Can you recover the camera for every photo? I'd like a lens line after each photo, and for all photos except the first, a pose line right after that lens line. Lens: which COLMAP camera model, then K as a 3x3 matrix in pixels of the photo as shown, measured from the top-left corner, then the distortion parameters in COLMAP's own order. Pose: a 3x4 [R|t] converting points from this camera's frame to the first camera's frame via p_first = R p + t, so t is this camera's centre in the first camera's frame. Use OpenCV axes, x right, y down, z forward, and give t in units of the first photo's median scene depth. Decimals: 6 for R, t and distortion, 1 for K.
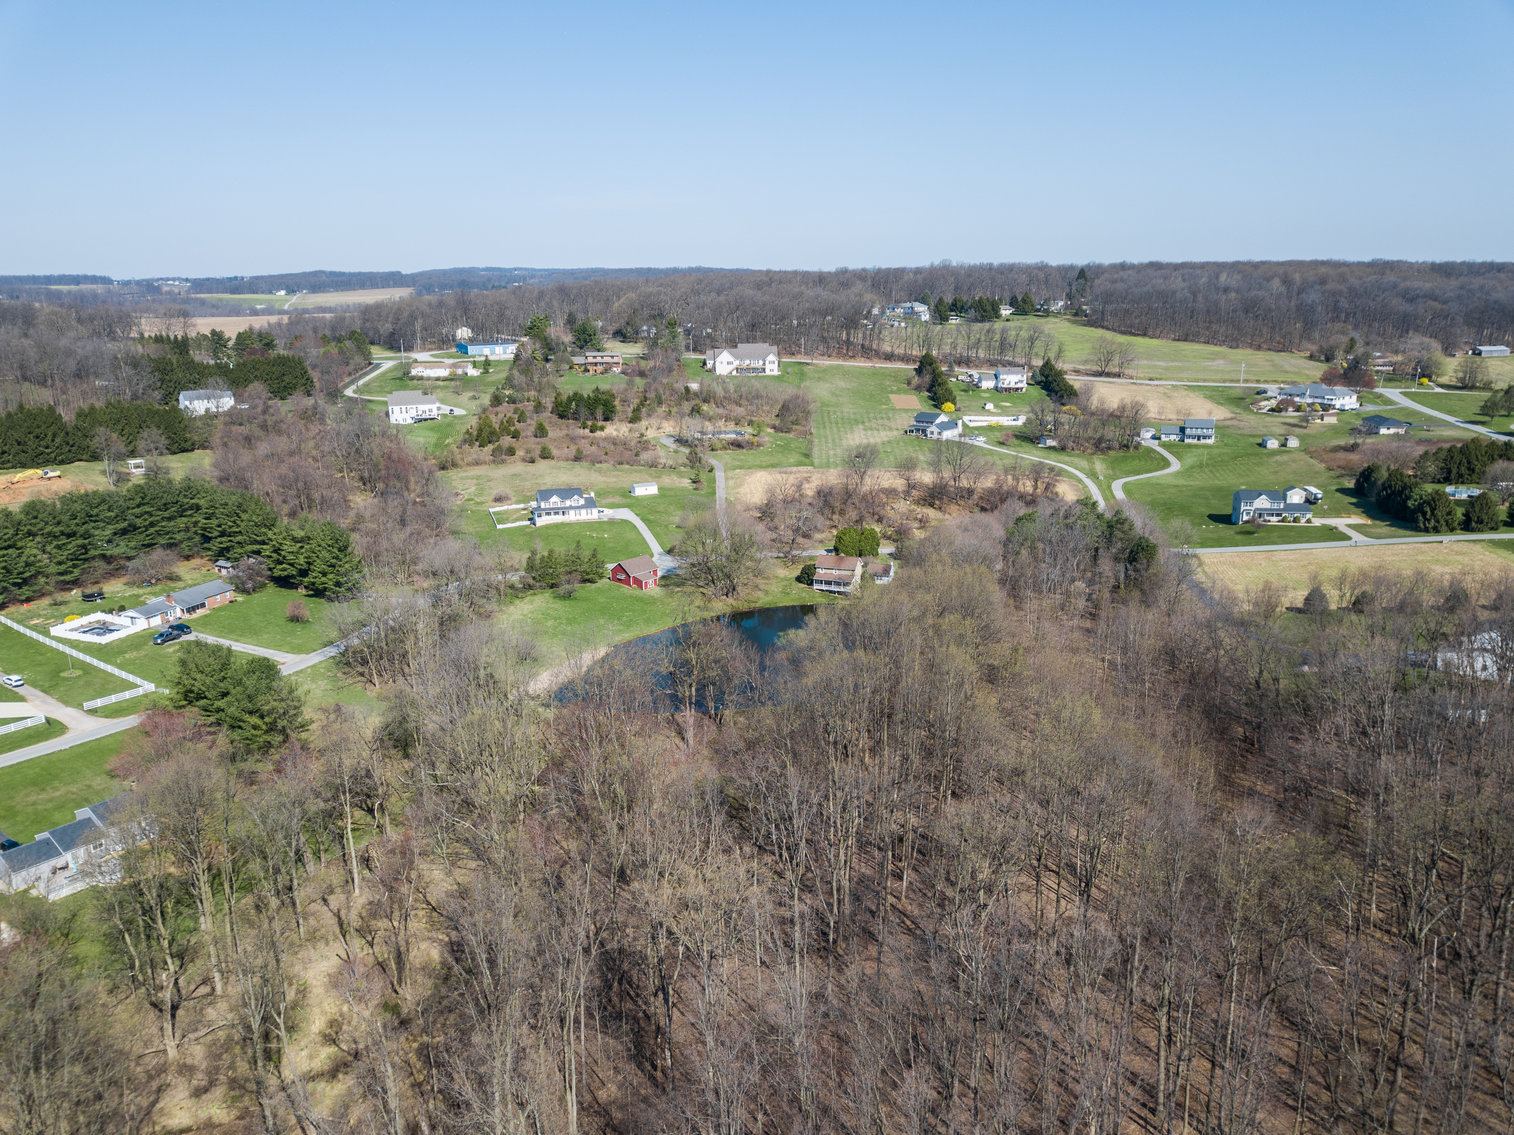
lens RADIAL K [[1137.3, 0, 759.4], [0, 1137.3, 609.4], [0, 0, 1]] dist [0.099050, -0.212806]
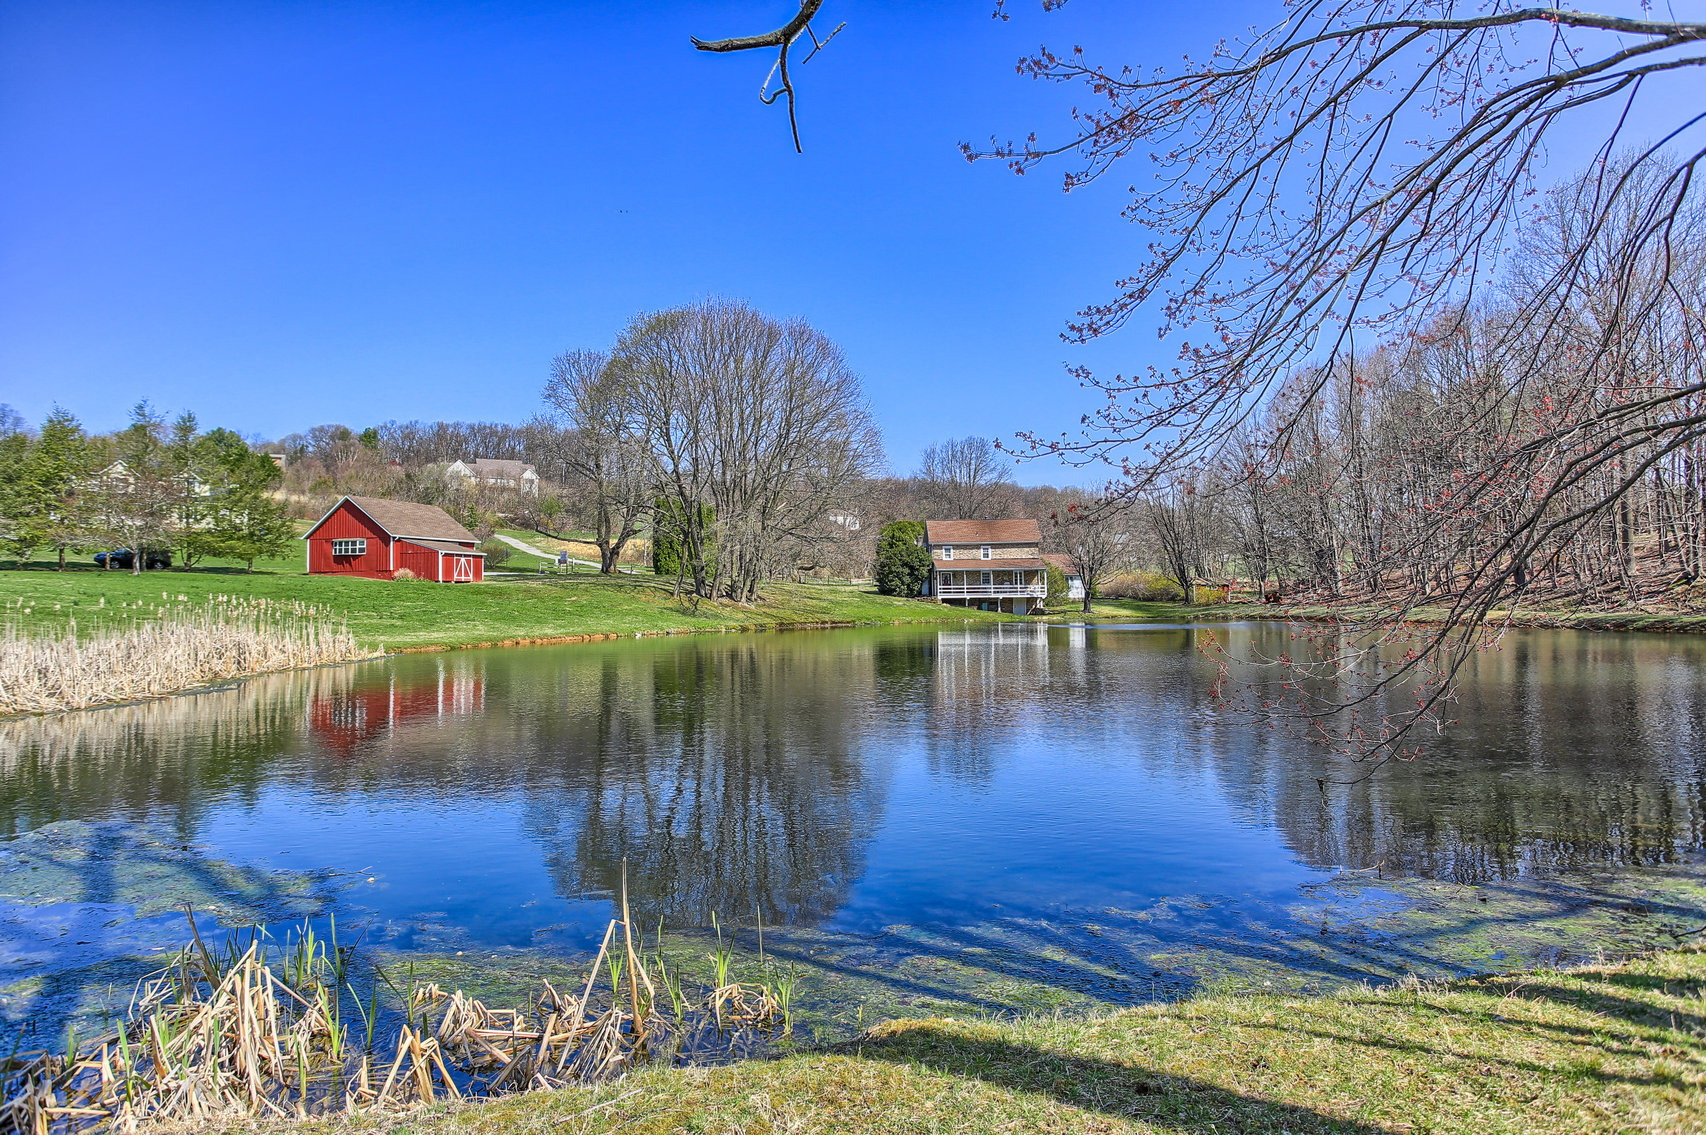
lens RADIAL K [[1010.3, 0, 852.8], [0, 1010.3, 599.9], [0, 0, 1]] dist [-0.015470, 0.000654]
pose [[0.911929, 0.001174, 0.410346, -0.073350], [0.118528, 0.956617, -0.266147, 0.043733], [-0.392856, 0.291345, 0.872228, 0.489549]]
